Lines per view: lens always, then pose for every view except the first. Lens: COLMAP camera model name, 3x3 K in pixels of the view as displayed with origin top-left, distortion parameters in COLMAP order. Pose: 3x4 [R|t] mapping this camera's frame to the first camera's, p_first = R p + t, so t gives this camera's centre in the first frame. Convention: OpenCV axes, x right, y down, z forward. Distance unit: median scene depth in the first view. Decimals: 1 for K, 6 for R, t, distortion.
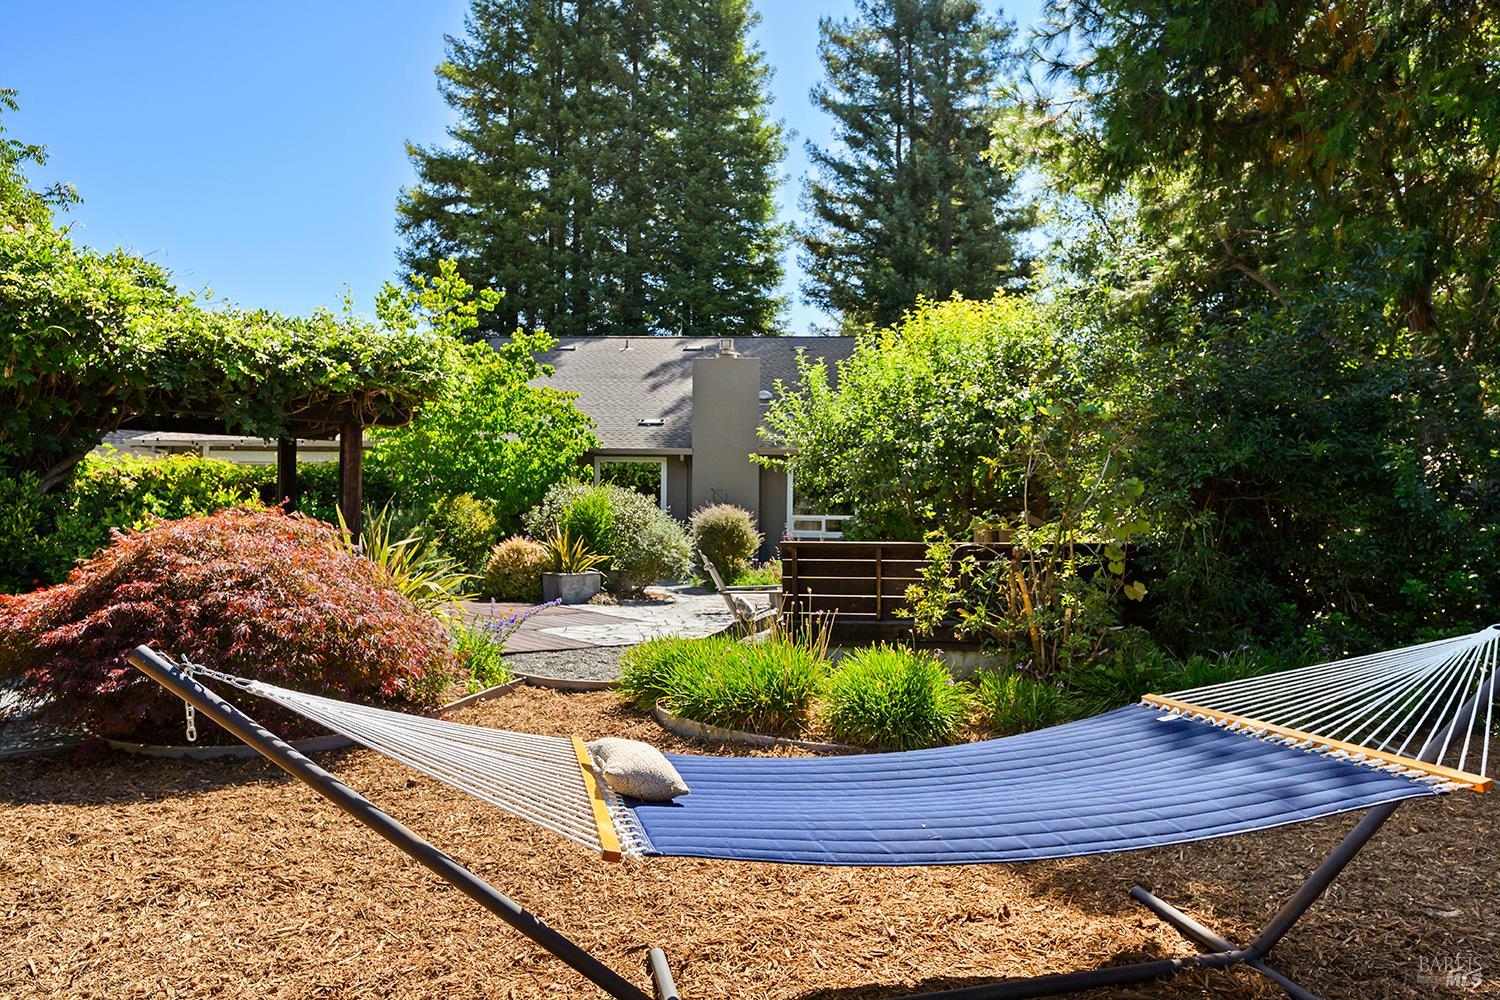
lens RADIAL K [[1035.8, 0, 750.0], [0, 1035.8, 500.0], [0, 0, 1]] dist [0.005578, -0.000273]
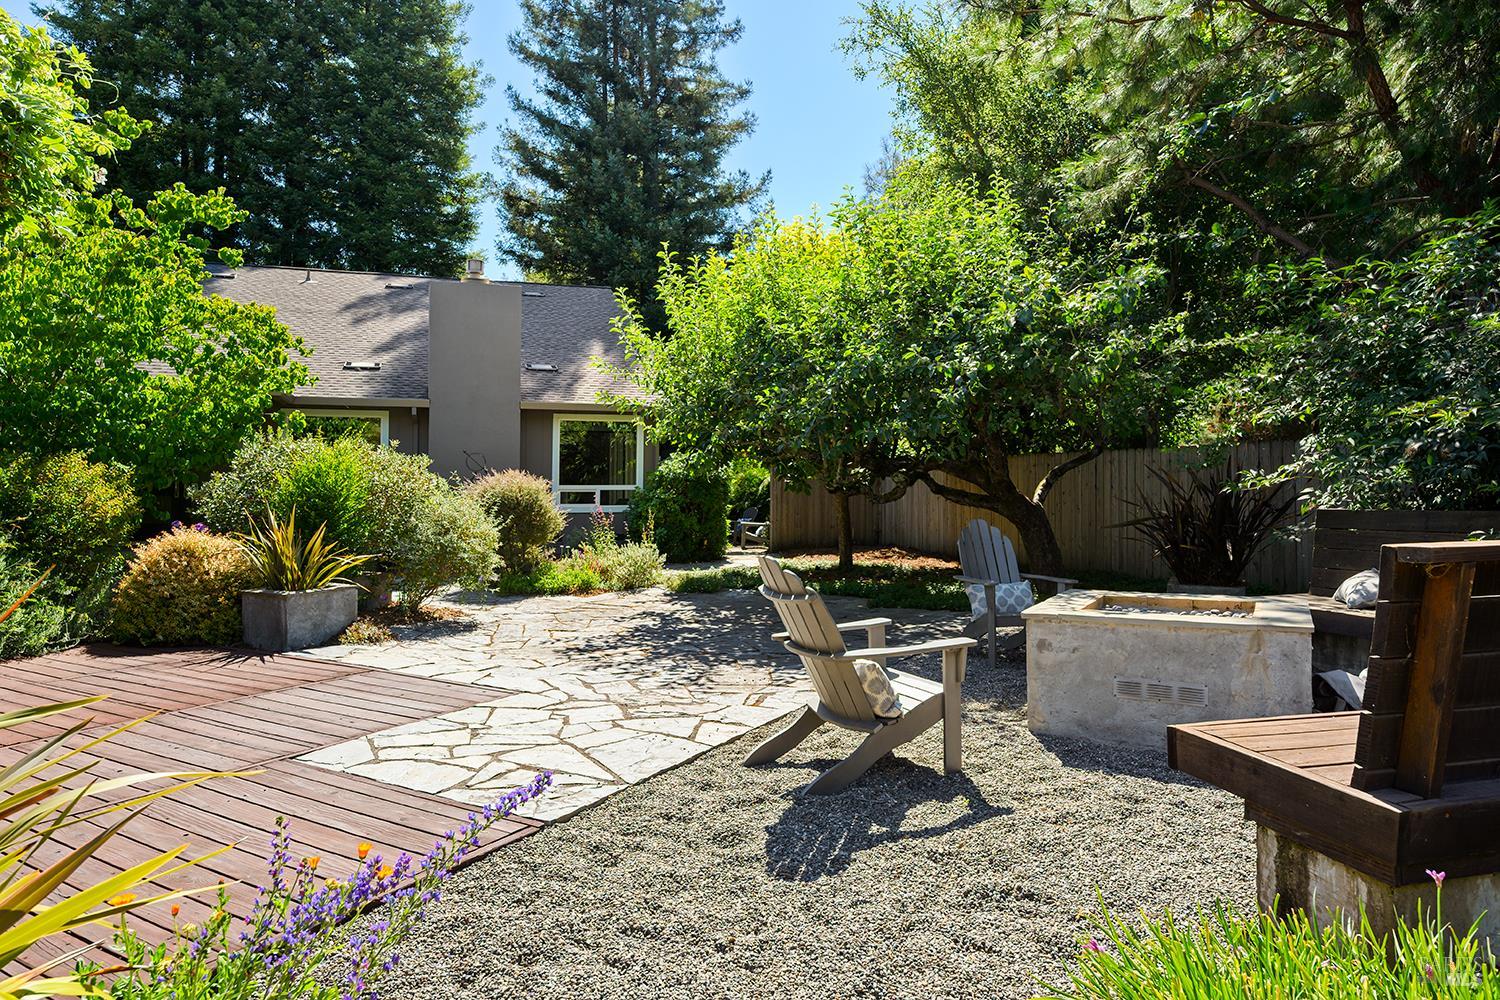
lens RADIAL K [[881.5, 0, 749.4], [0, 881.5, 452.6], [0, 0, 1]] dist [-0.002826, 0.001916]
pose [[0.919825, 0.000482, 0.392329, -0.108032], [0.009240, 0.999695, -0.022892, 0.007418], [-0.392221, 0.024682, 0.919540, 0.364389]]
